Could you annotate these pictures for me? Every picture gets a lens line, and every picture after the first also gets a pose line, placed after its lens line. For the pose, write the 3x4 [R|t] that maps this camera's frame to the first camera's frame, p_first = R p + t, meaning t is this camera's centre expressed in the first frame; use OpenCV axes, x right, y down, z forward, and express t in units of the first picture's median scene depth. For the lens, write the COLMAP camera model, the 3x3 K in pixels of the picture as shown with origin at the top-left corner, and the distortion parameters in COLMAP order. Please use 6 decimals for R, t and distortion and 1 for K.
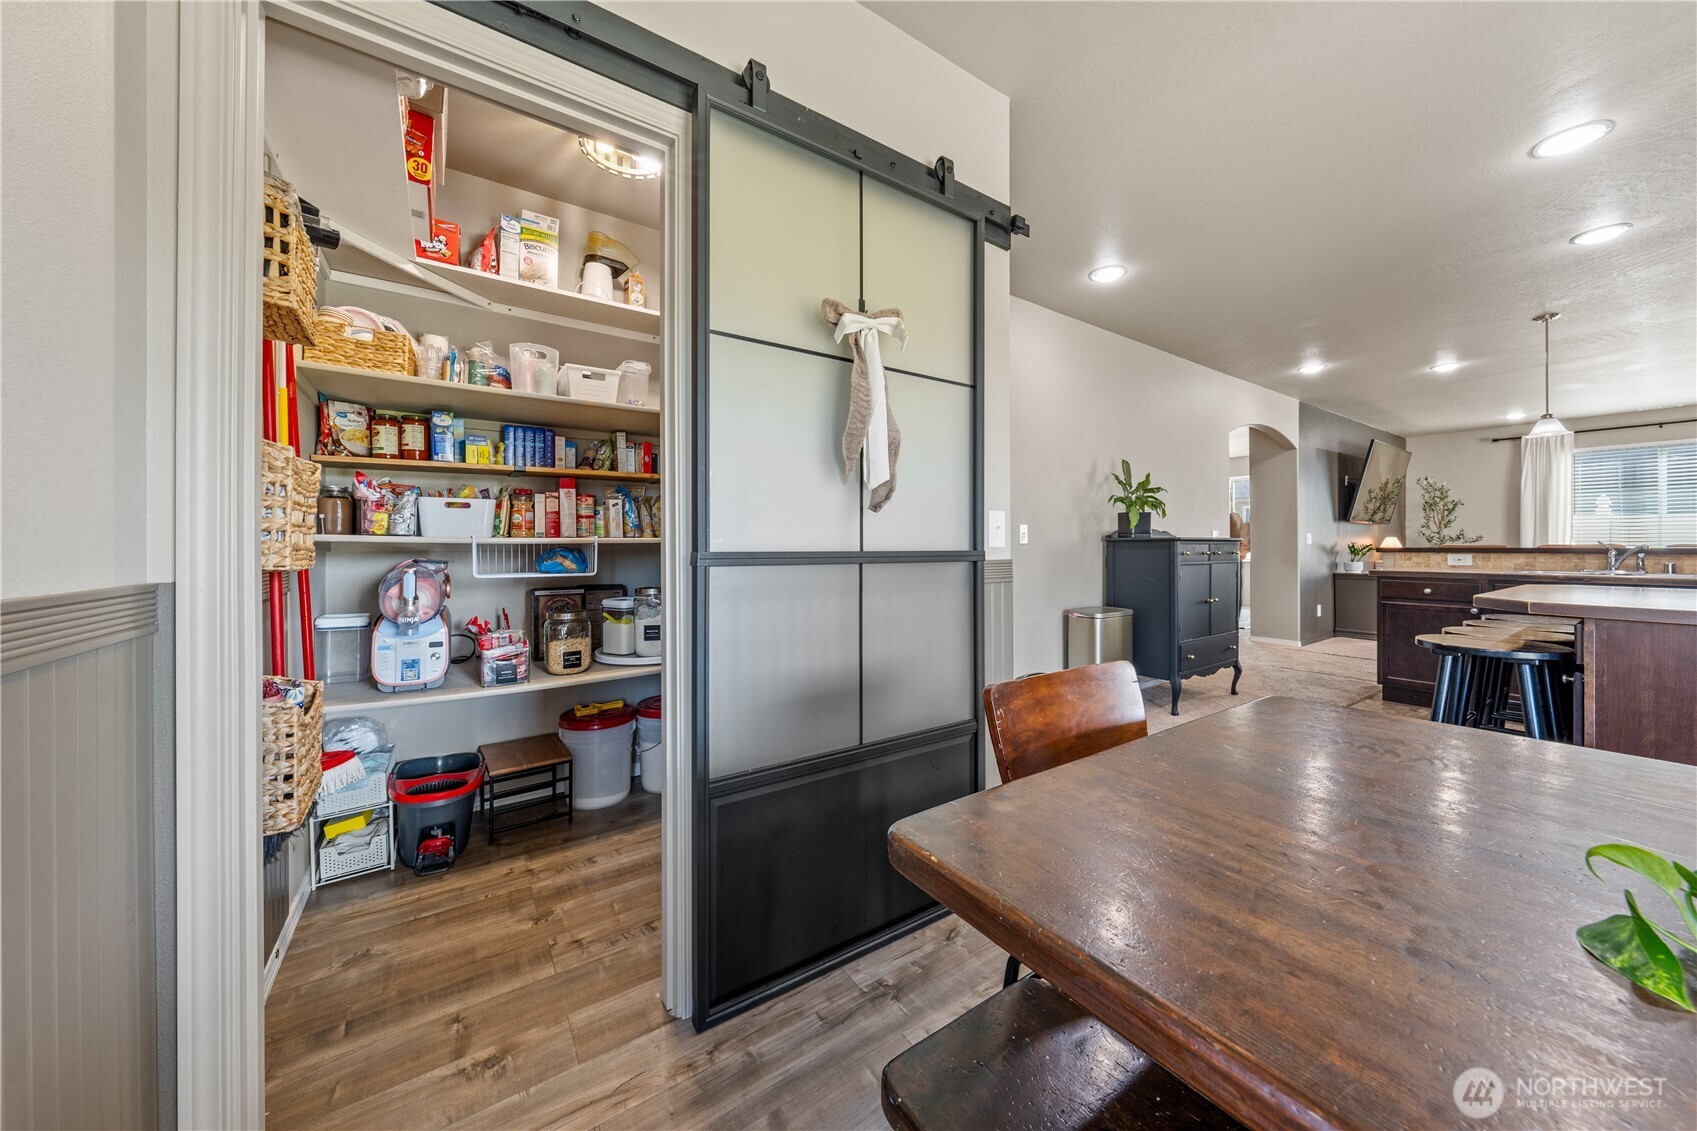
lens RADIAL K [[580.7, 0, 867.1], [0, 580.7, 541.8], [0, 0, 1]] dist [-0.002400, -0.000051]
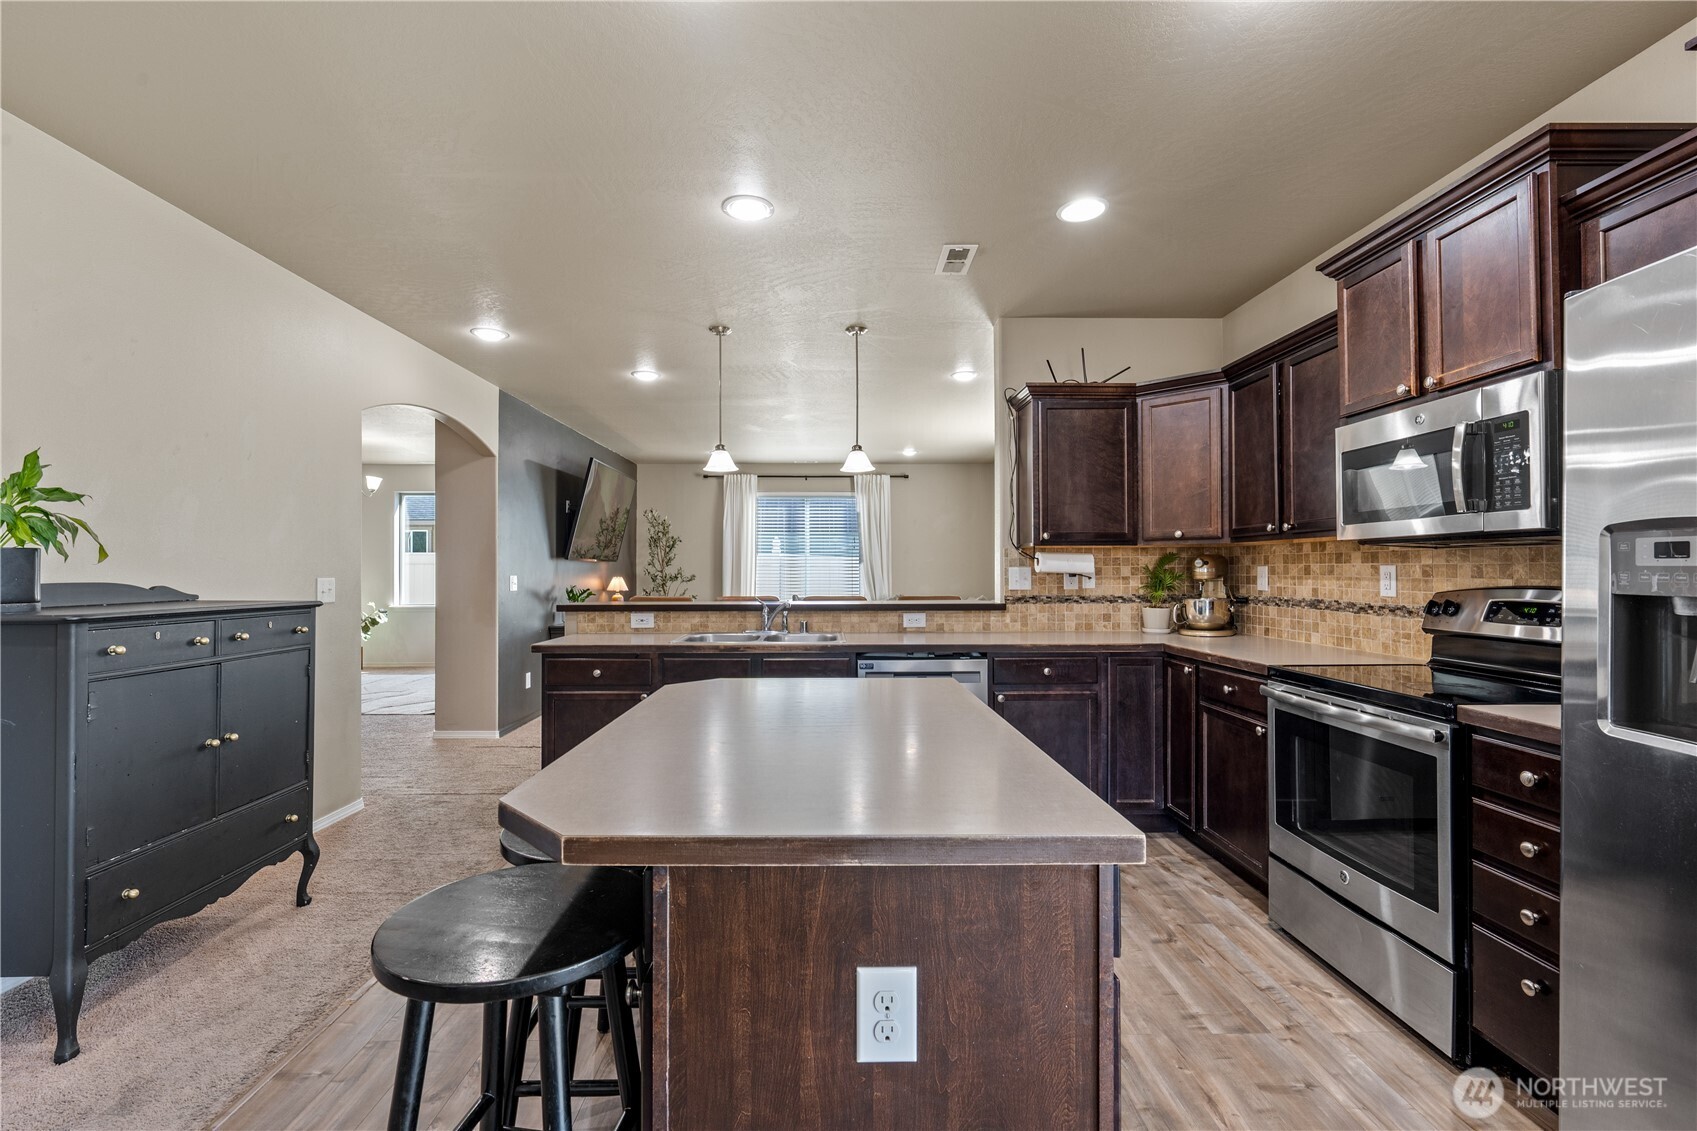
lens RADIAL K [[728.0, 0, 835.6], [0, 728.0, 566.7], [0, 0, 1]] dist [0.002046, 0.000263]
pose [[0.561211, 0.005172, 0.827657, 0.238929], [-0.002788, 0.999987, -0.004358, -0.023271], [-0.827668, 0.000138, 0.561218, 0.161180]]
